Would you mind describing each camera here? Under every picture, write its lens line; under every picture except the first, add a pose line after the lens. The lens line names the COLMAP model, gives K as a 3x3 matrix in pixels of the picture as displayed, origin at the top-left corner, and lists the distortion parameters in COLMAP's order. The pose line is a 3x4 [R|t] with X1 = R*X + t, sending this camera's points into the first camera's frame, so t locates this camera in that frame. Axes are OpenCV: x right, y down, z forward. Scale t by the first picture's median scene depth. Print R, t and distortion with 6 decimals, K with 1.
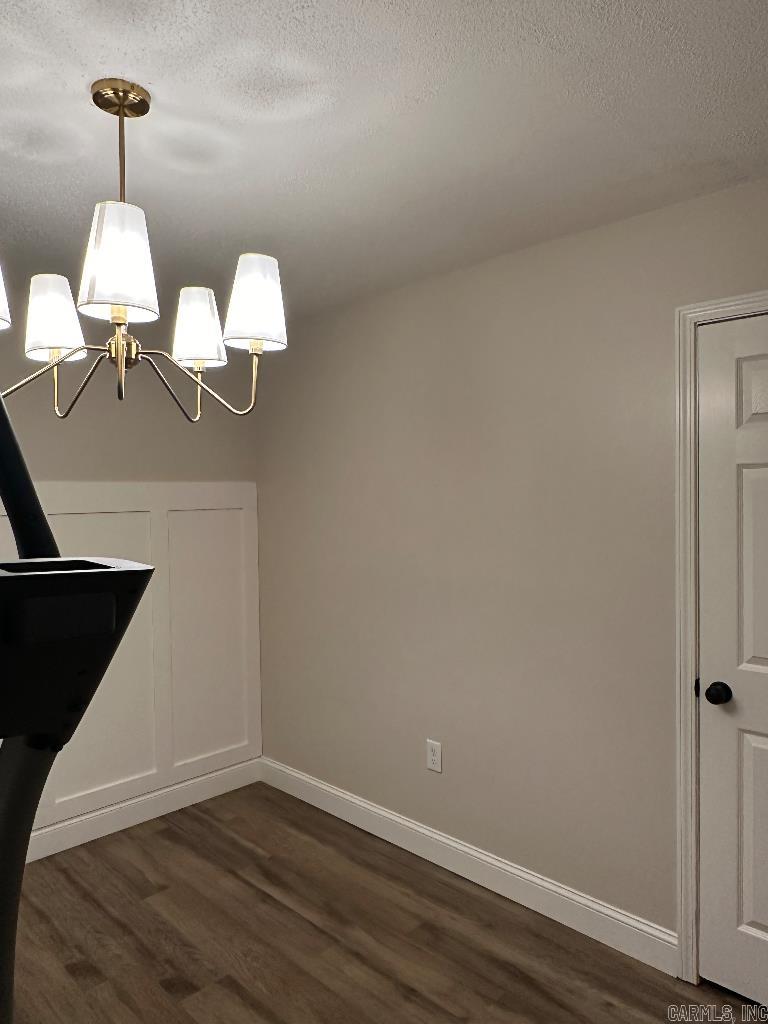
lens RADIAL K [[708.5, 0, 384.3], [0, 708.5, 490.7], [0, 0, 1]] dist [-0.034531, 0.000146]
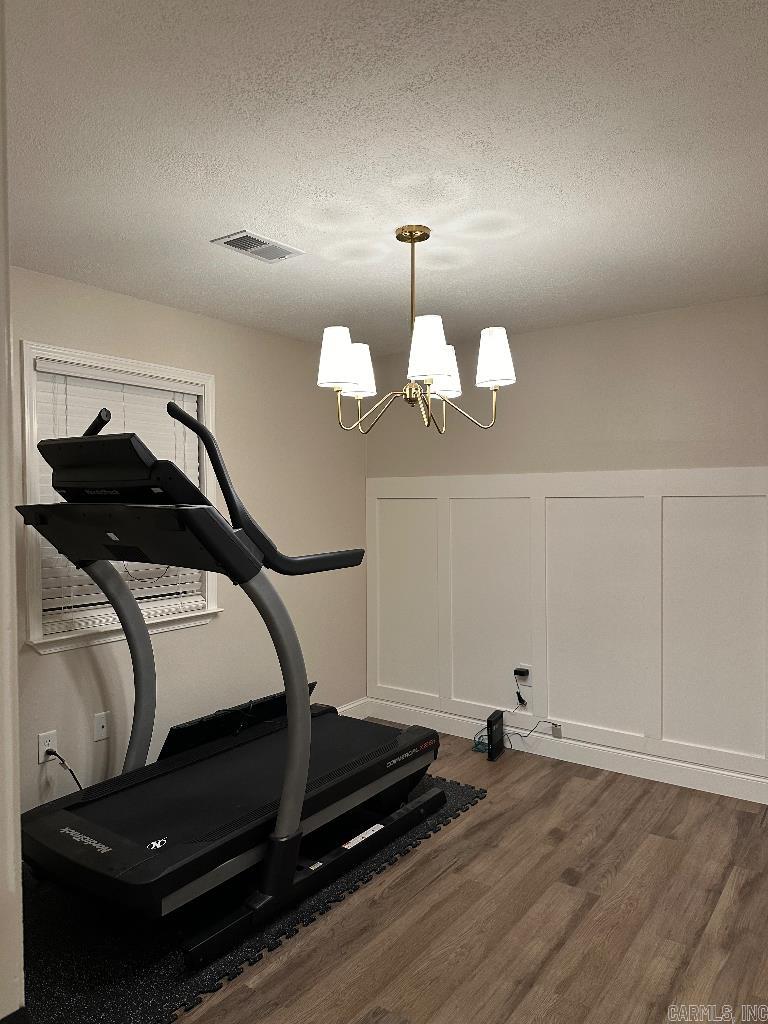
lens RADIAL K [[718.6, 0, 384.0], [0, 718.6, 512.0], [0, 0, 1]] dist [0.103085, -0.136790]
pose [[0.161444, 0.053219, -0.985446, 0.835252], [0.000294, 0.998542, 0.053974, -0.007209], [0.986882, -0.009003, 0.161193, 0.428342]]
